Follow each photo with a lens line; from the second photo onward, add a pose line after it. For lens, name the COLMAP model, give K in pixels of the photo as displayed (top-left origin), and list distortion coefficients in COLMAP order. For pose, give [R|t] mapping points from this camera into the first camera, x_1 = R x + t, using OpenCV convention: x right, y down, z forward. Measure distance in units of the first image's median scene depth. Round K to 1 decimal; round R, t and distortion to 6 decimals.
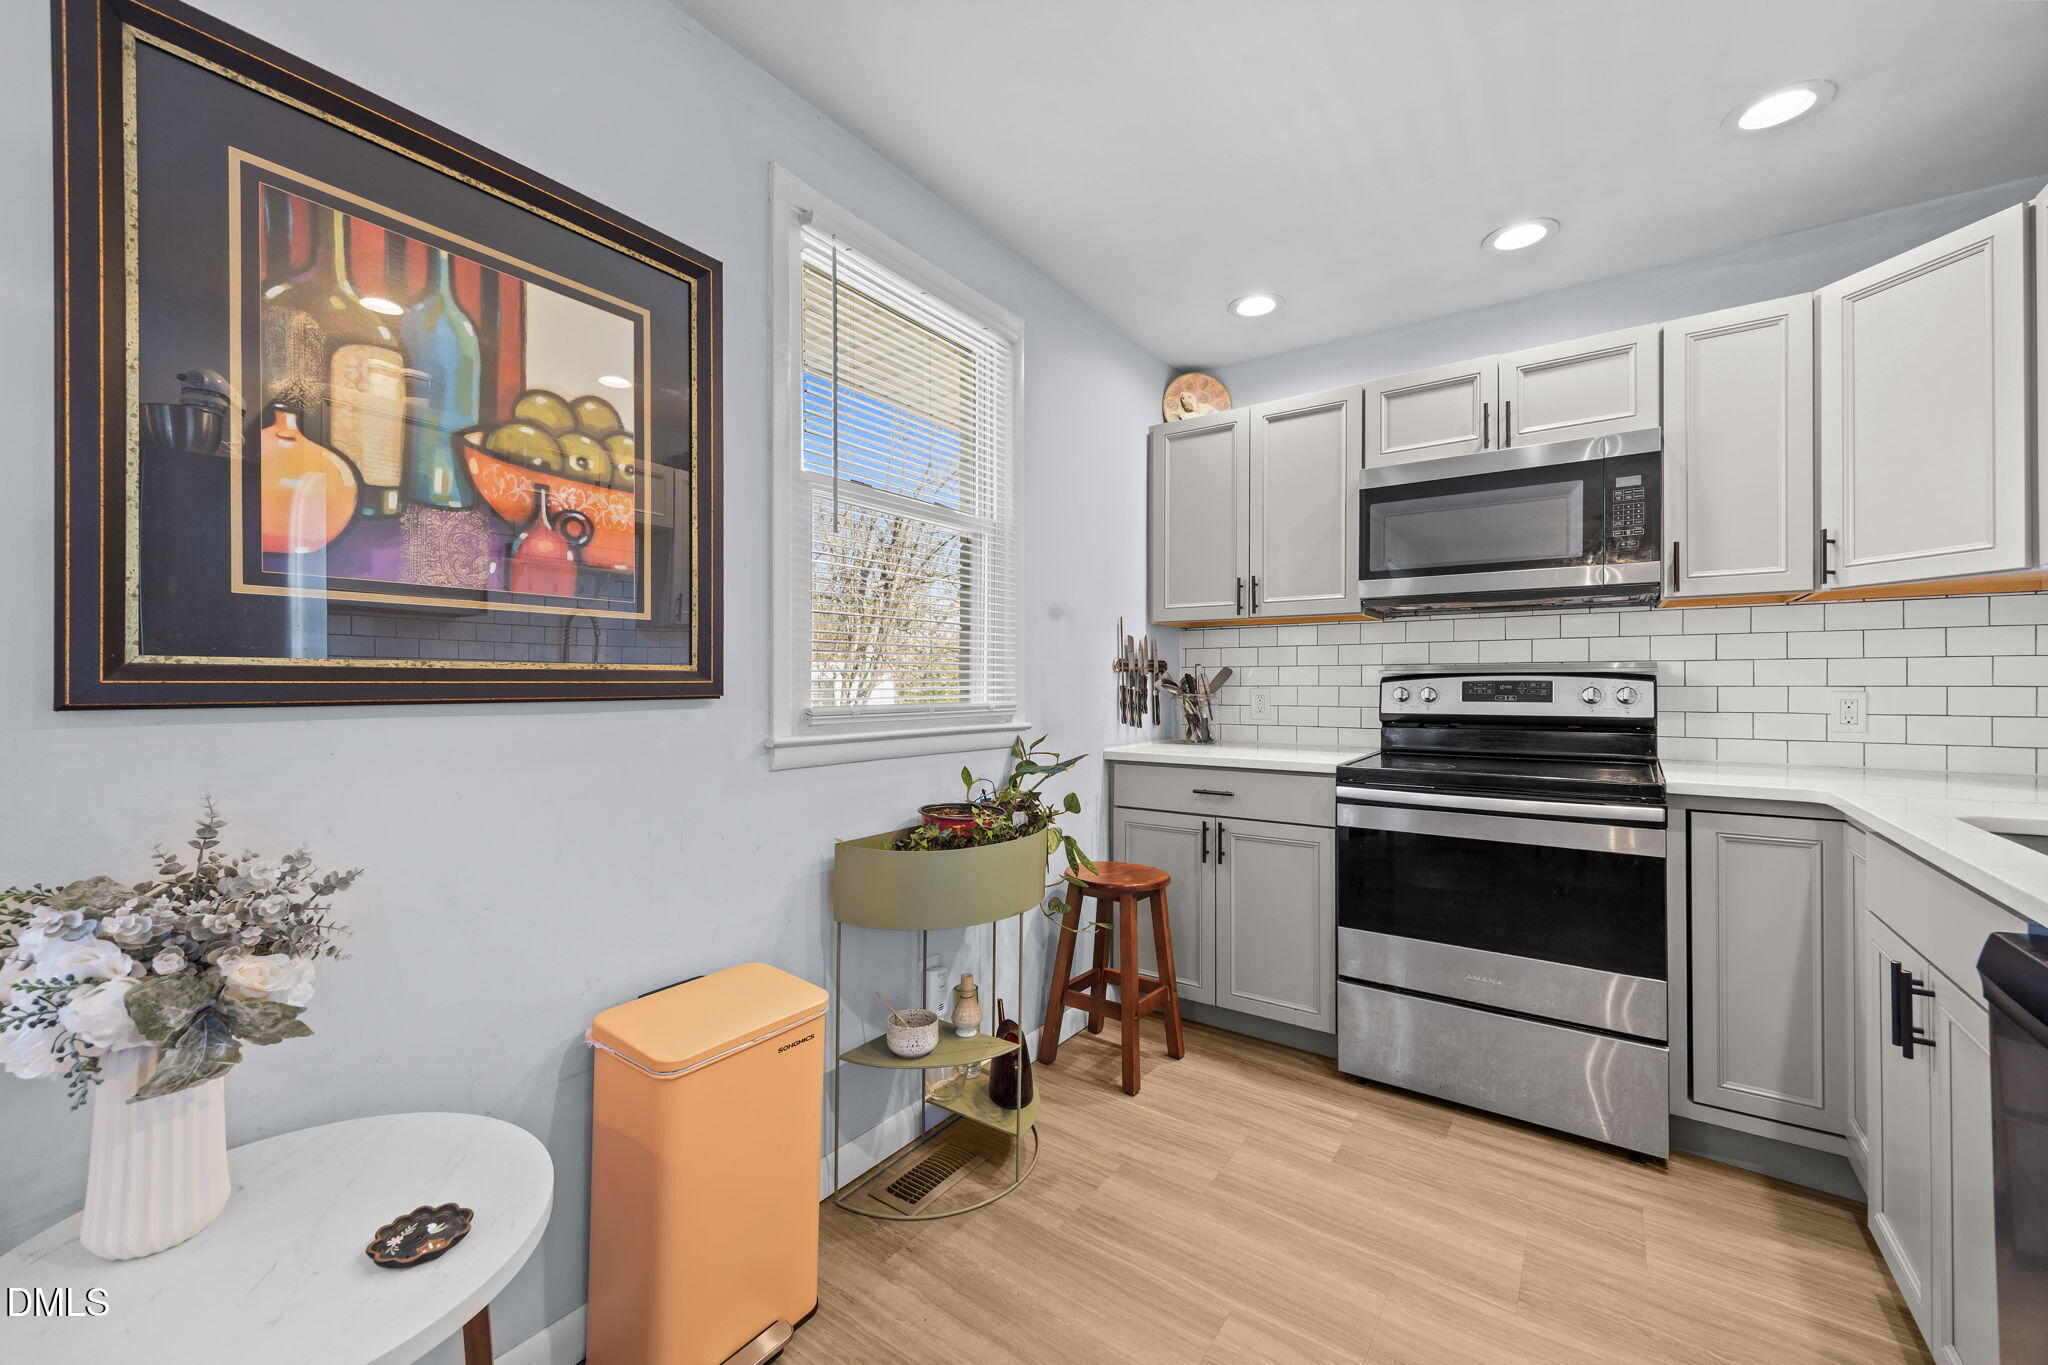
lens RADIAL K [[813.5, 0, 1015.9], [0, 813.5, 680.8], [0, 0, 1]] dist [0.009221, -0.000848]
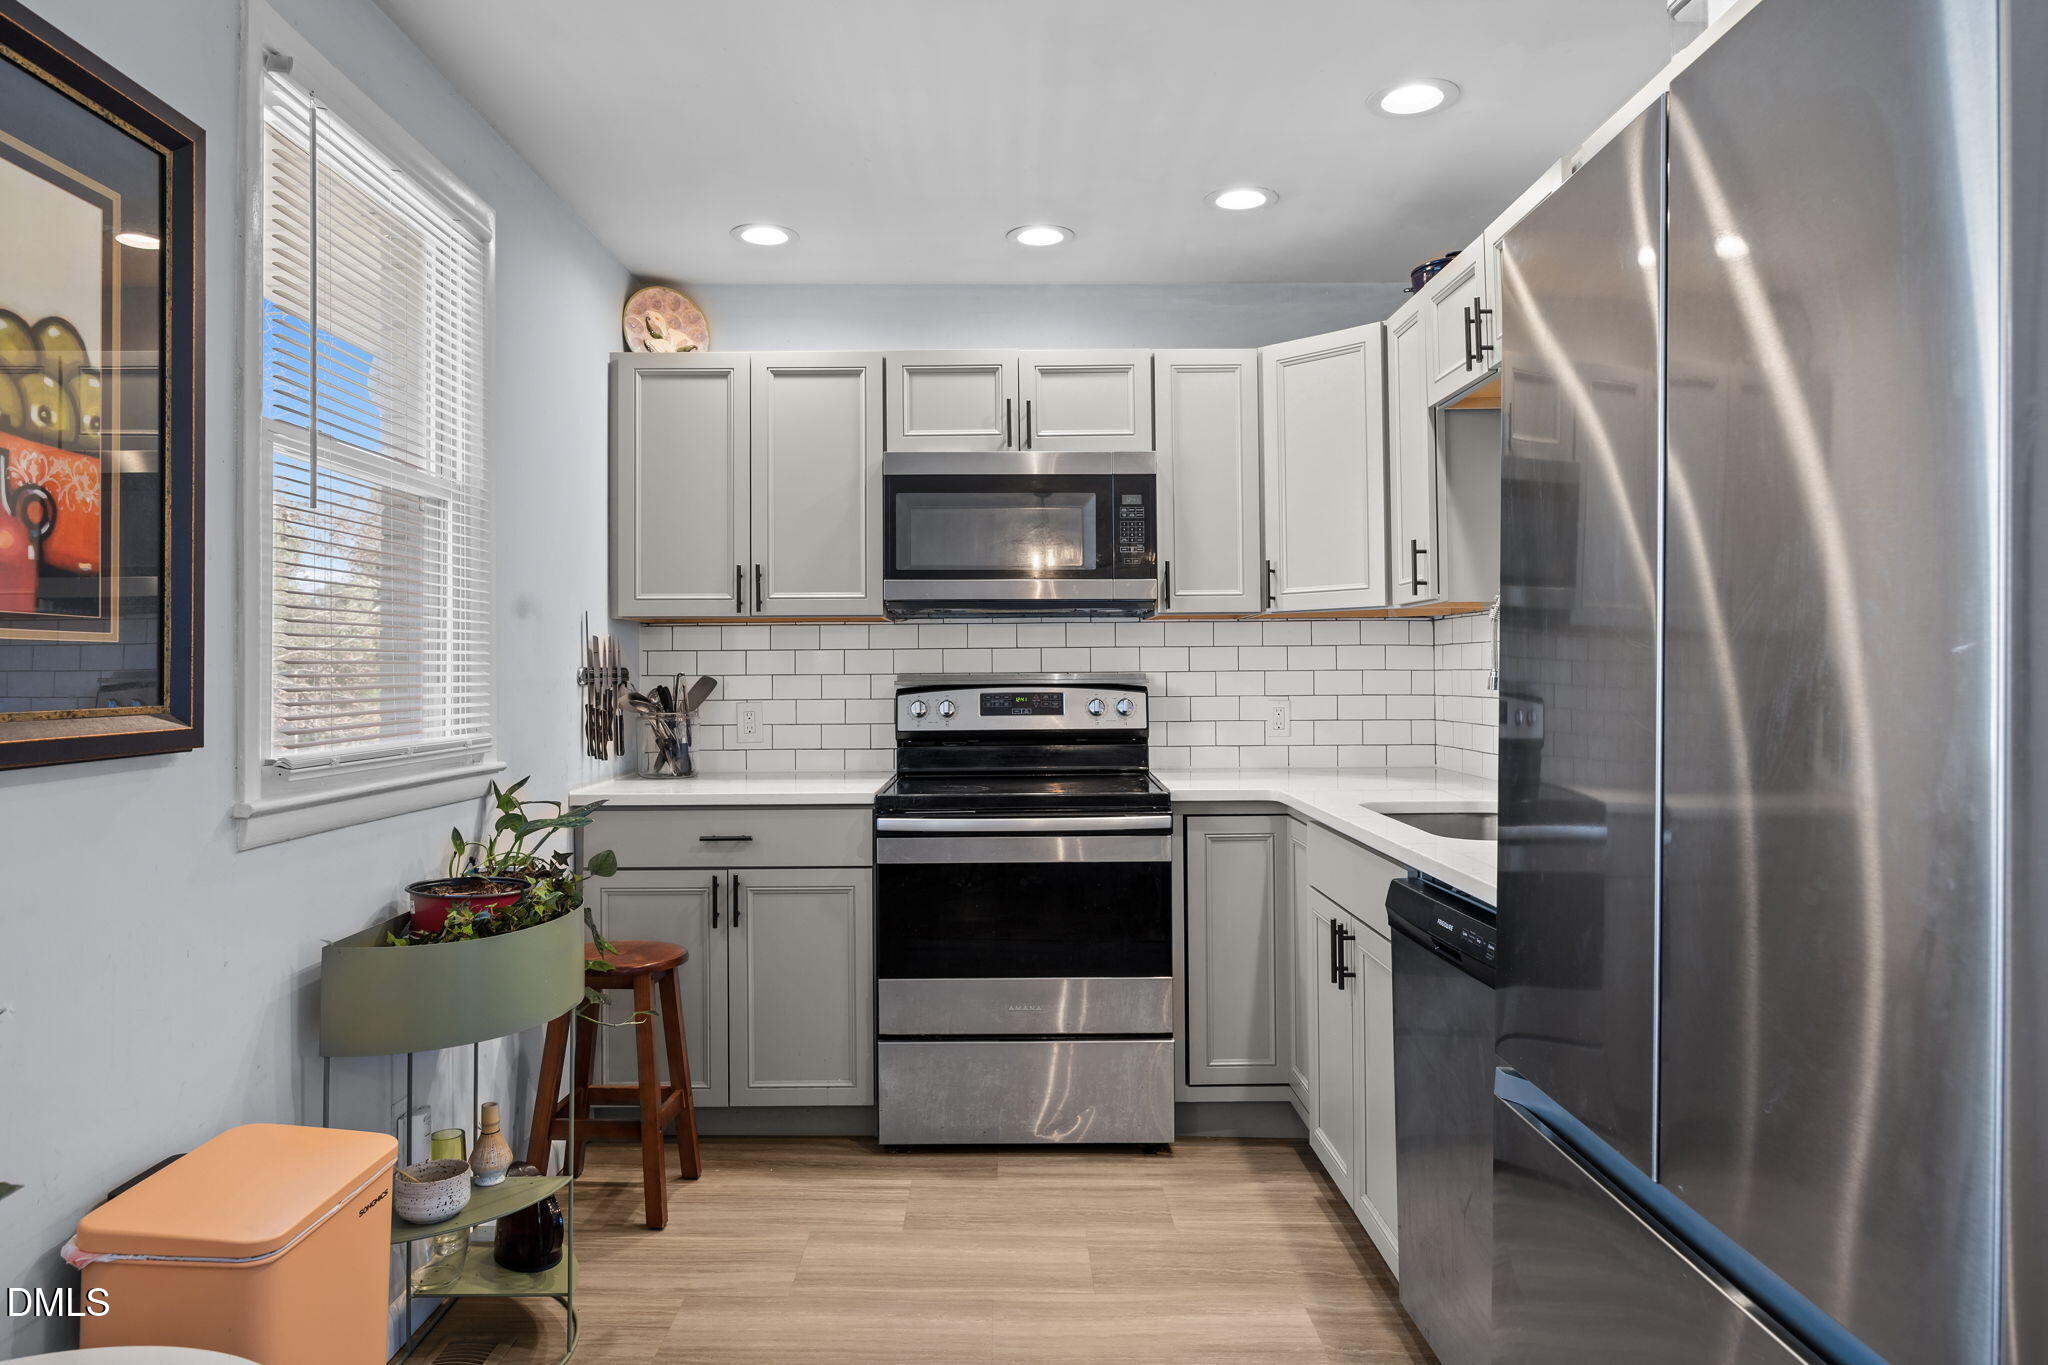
lens RADIAL K [[1272.3, 0, 980.5], [0, 1272.3, 653.6], [0, 0, 1]] dist [-0.006375, -0.001369]
pose [[0.820636, 0.001885, 0.571449, -0.288564], [0.005736, 0.999917, -0.011536, -0.030166], [-0.571423, 0.012745, 0.820557, -0.180170]]
